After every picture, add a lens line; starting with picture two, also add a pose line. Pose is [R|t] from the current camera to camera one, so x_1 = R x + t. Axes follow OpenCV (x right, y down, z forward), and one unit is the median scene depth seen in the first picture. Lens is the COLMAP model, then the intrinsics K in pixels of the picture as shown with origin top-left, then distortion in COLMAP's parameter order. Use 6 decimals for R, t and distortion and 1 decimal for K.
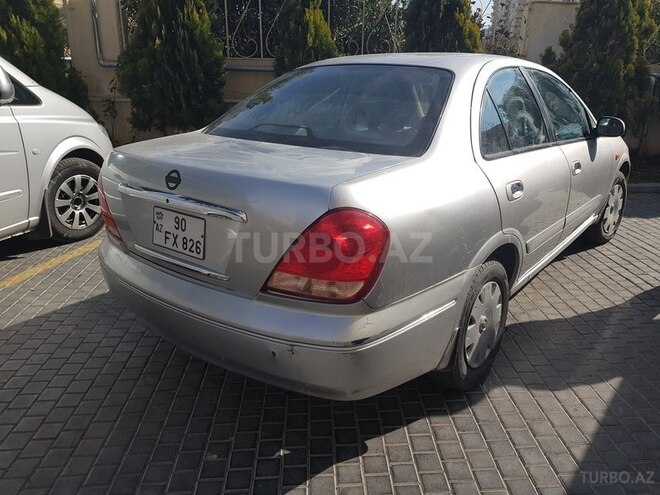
lens RADIAL K [[530.8, 0, 336.8], [0, 530.8, 249.8], [0, 0, 1]] dist [0.001568, -0.011358]
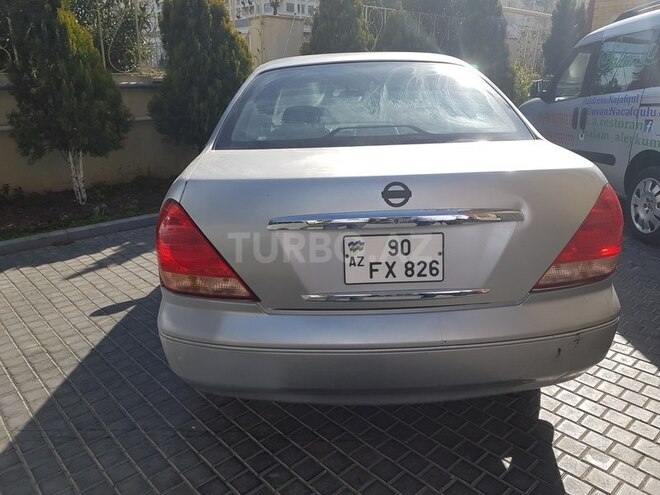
lens RADIAL K [[521.5, 0, 330.0], [0, 521.5, 247.5], [0, 0, 1]] dist [-0.000318, -0.011921]
pose [[0.775211, -0.215157, 0.593933, -0.842960], [0.232120, 0.971455, 0.048951, -0.111351], [-0.587511, 0.099916, 0.803024, 0.414801]]
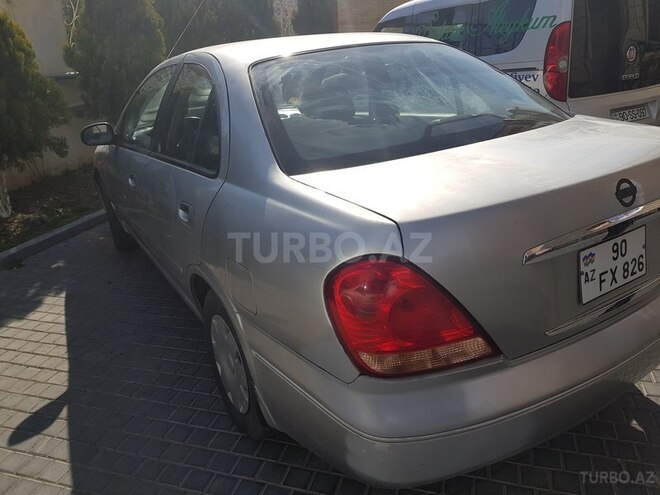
lens RADIAL K [[521.5, 0, 330.0], [0, 521.5, 247.5], [0, 0, 1]] dist [-0.000318, -0.011921]
pose [[0.354869, -0.369945, 0.858609, -1.044481], [0.376833, 0.897074, 0.230770, -0.365451], [-0.855608, 0.241659, 0.457751, 0.999904]]
